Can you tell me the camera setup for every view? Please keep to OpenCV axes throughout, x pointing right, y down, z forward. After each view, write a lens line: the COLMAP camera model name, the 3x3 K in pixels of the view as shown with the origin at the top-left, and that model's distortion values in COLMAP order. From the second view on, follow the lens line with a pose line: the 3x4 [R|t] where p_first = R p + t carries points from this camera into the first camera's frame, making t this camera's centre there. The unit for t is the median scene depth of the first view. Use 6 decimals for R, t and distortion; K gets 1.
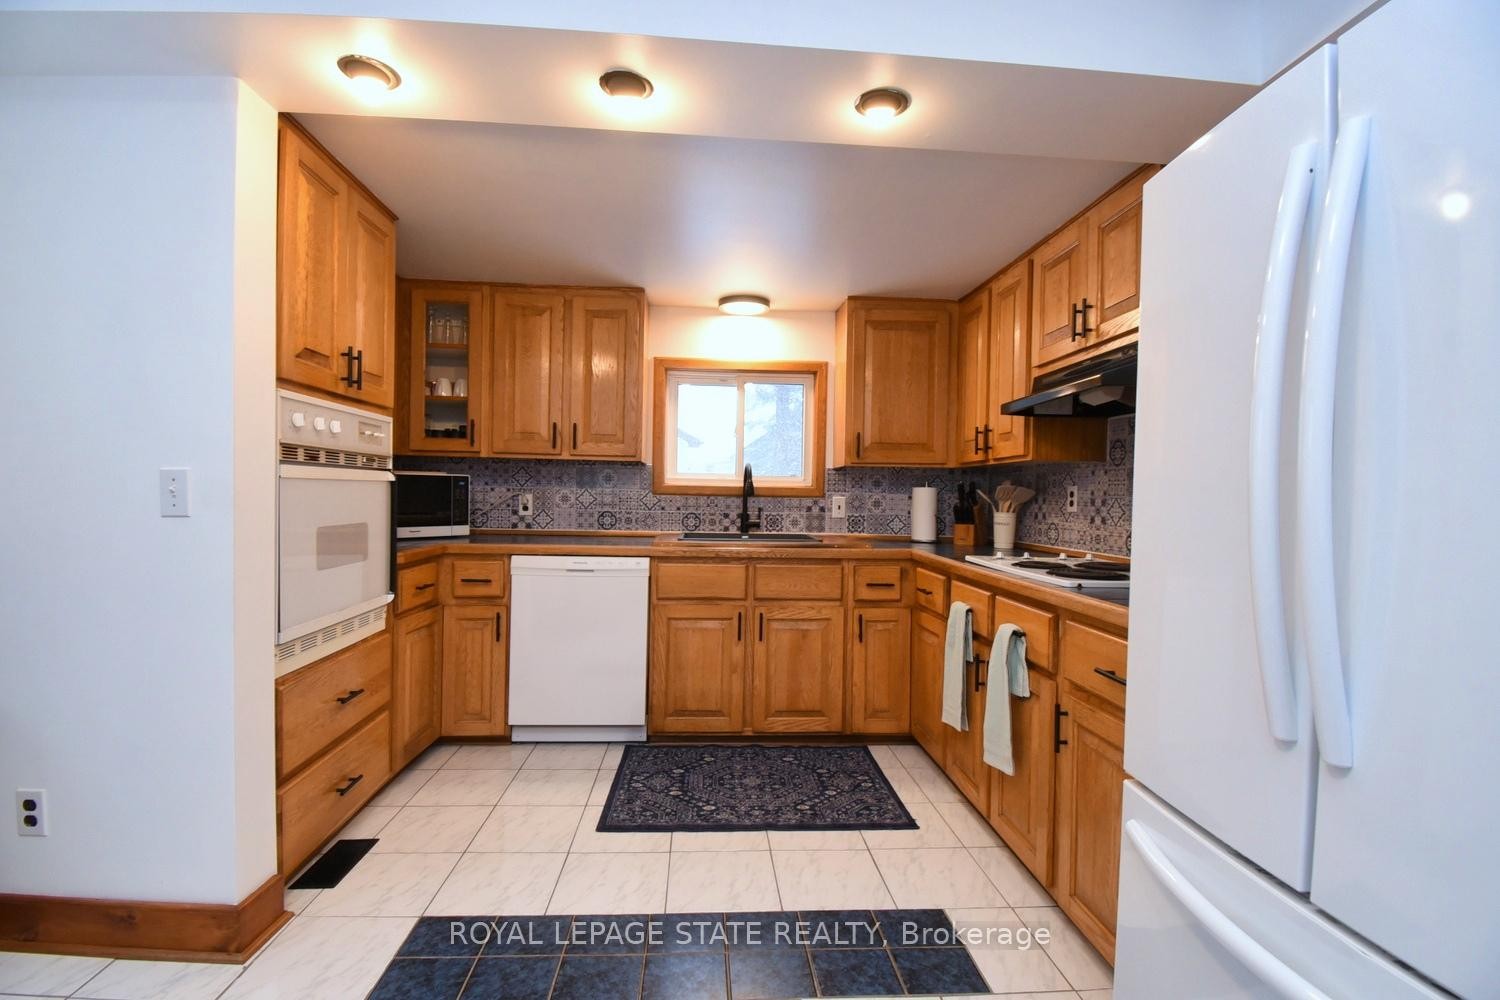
lens RADIAL K [[657.3, 0, 743.7], [0, 657.3, 503.9], [0, 0, 1]] dist [0.019060, -0.026821]
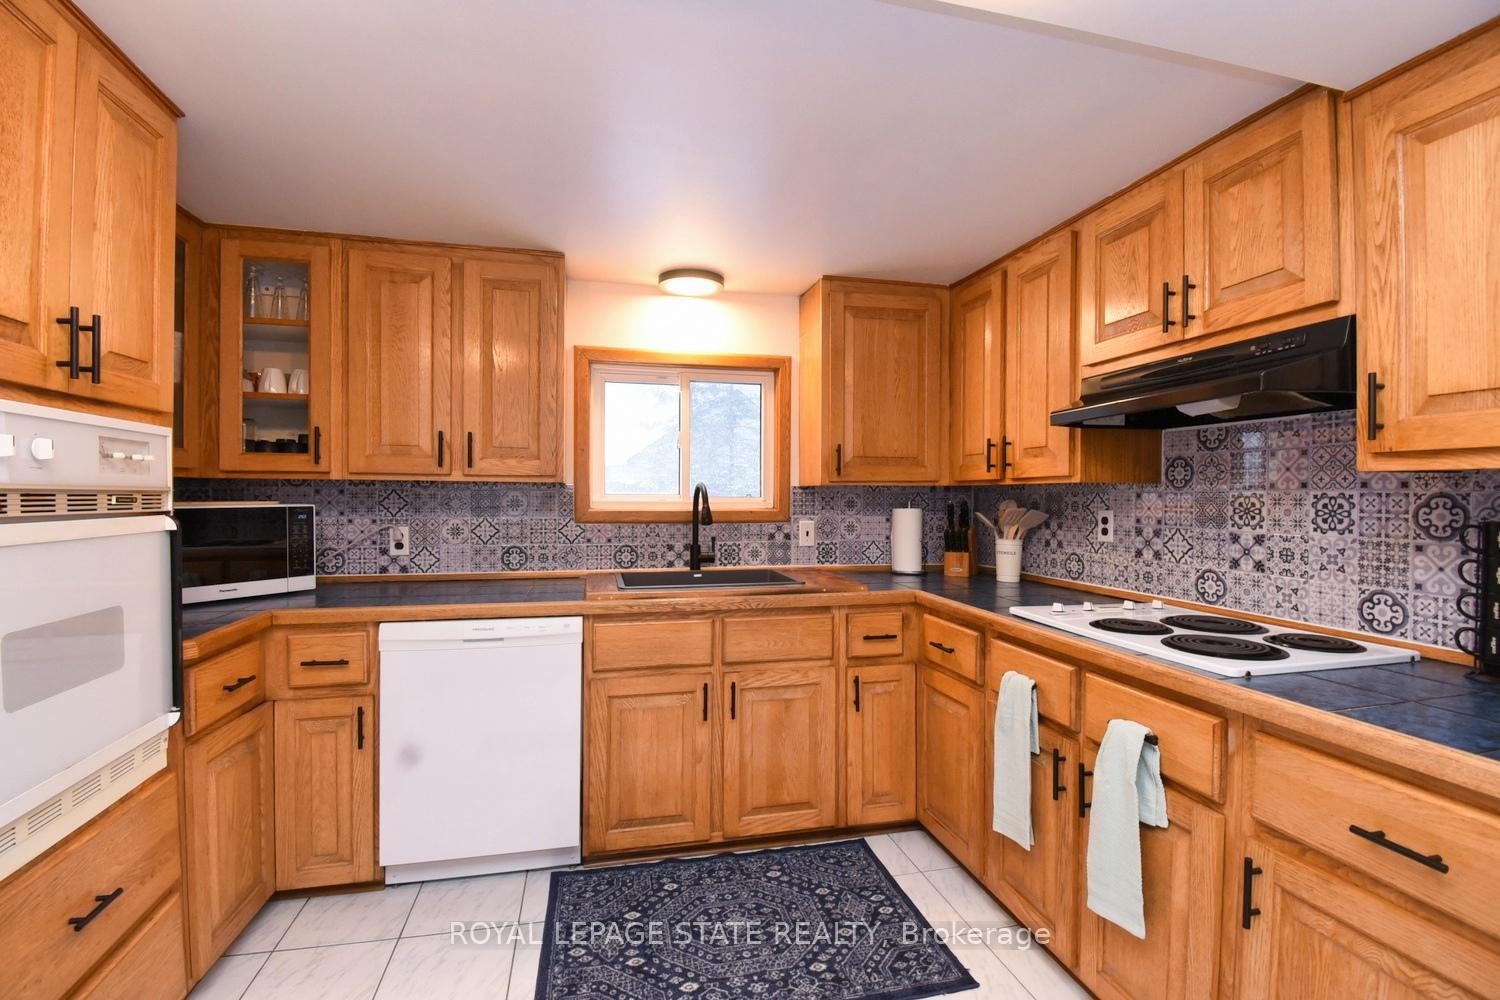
lens RADIAL K [[657.3, 0, 743.7], [0, 657.3, 503.9], [0, 0, 1]] dist [0.019060, -0.026821]
pose [[0.986428, -0.015594, 0.163450, -0.081853], [0.015630, 0.999877, 0.001069, -0.041166], [-0.163447, 0.001500, 0.986551, 0.240992]]
